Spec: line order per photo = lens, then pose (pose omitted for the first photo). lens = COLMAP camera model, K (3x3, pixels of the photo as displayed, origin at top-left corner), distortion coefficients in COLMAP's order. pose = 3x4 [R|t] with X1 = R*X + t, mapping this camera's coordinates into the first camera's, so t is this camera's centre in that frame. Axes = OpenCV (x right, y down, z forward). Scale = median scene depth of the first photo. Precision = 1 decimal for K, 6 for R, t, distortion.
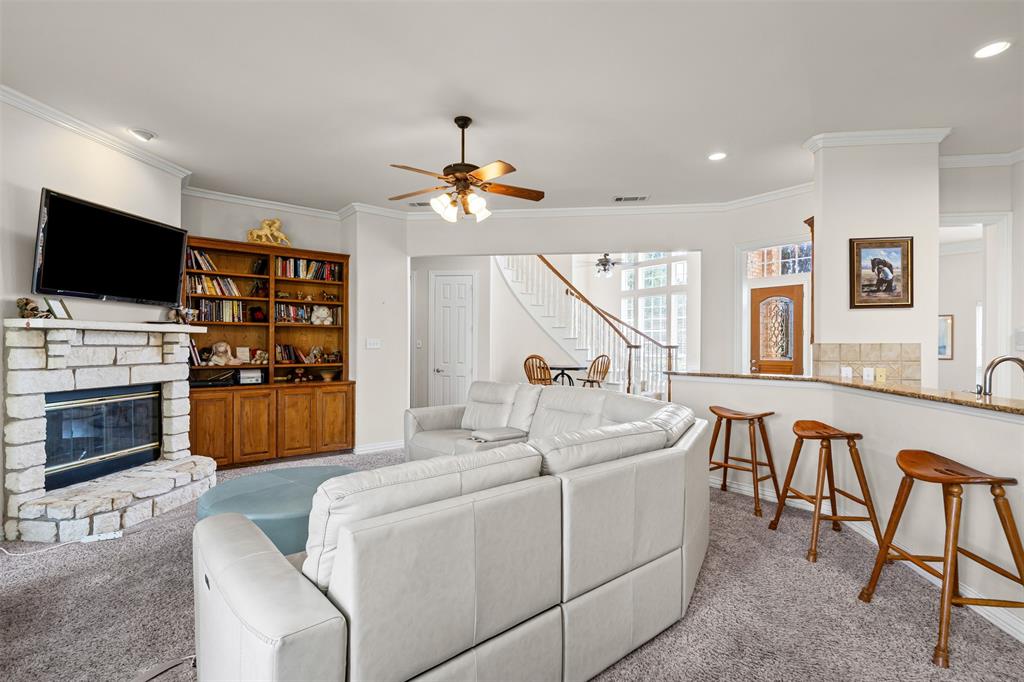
lens RADIAL K [[476.5, 0, 504.9], [0, 476.5, 344.1], [0, 0, 1]] dist [0.003879, 0.000433]
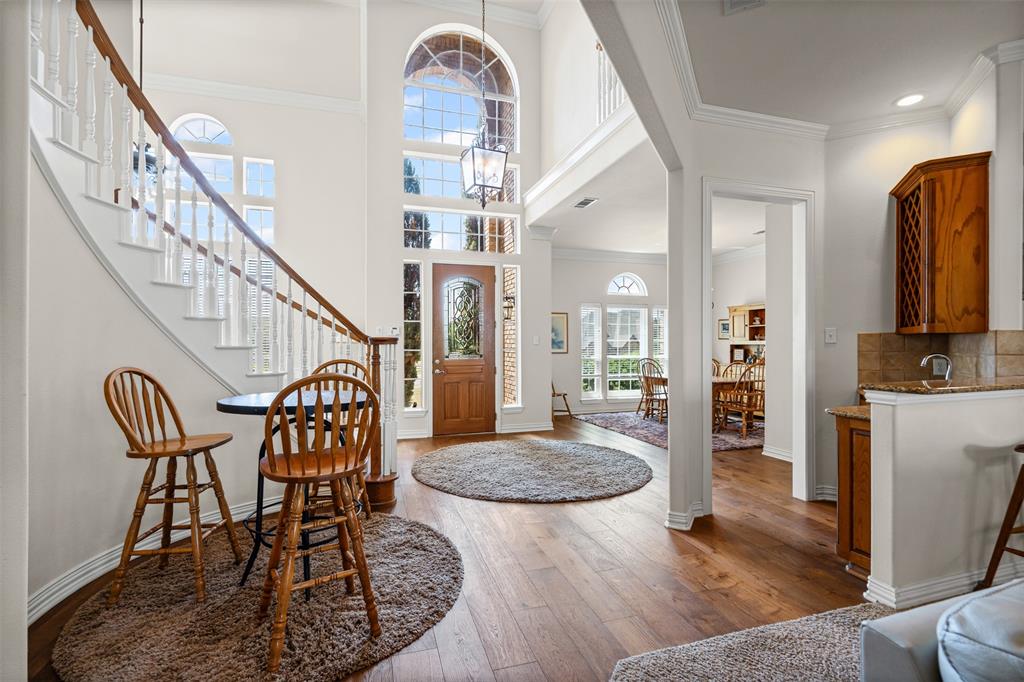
lens RADIAL K [[476.5, 0, 518.5], [0, 476.5, 338.7], [0, 0, 1]] dist [0.003879, 0.000433]
pose [[0.355493, 0.005405, 0.934663, -0.295061], [0.004098, 0.999965, -0.007341, 0.014527], [-0.934670, 0.006440, 0.355459, 1.463363]]
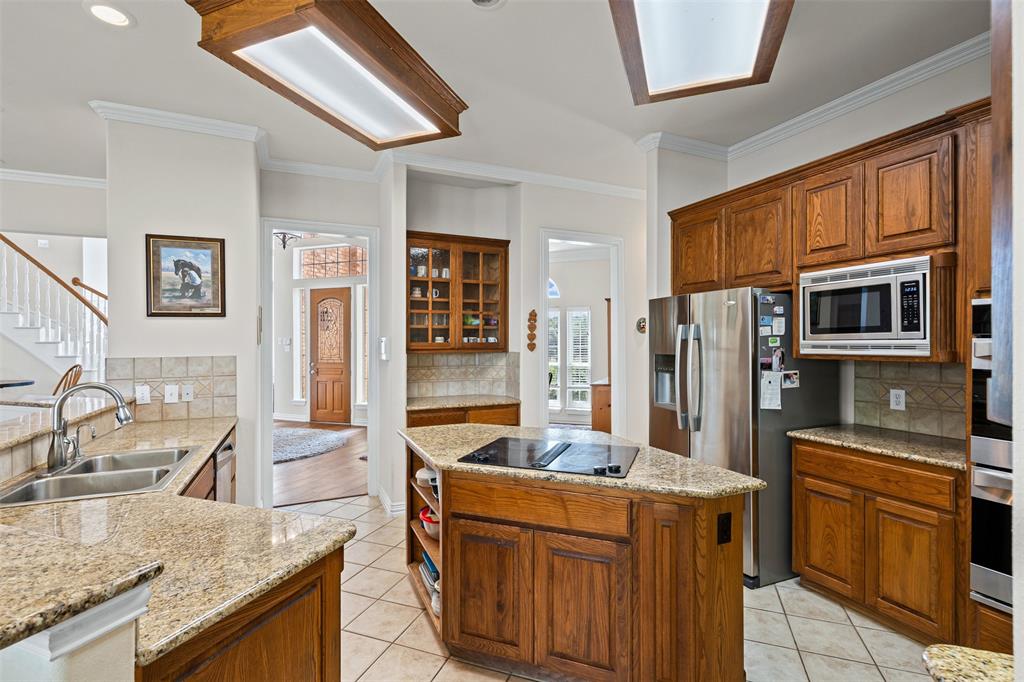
lens RADIAL K [[476.5, 0, 506.2], [0, 476.5, 340.2], [0, 0, 1]] dist [0.003879, 0.000433]
pose [[0.850389, -0.008175, 0.526091, 0.823648], [0.007944, 0.999965, 0.002699, -0.029969], [-0.526094, 0.001884, 0.850424, -0.055632]]
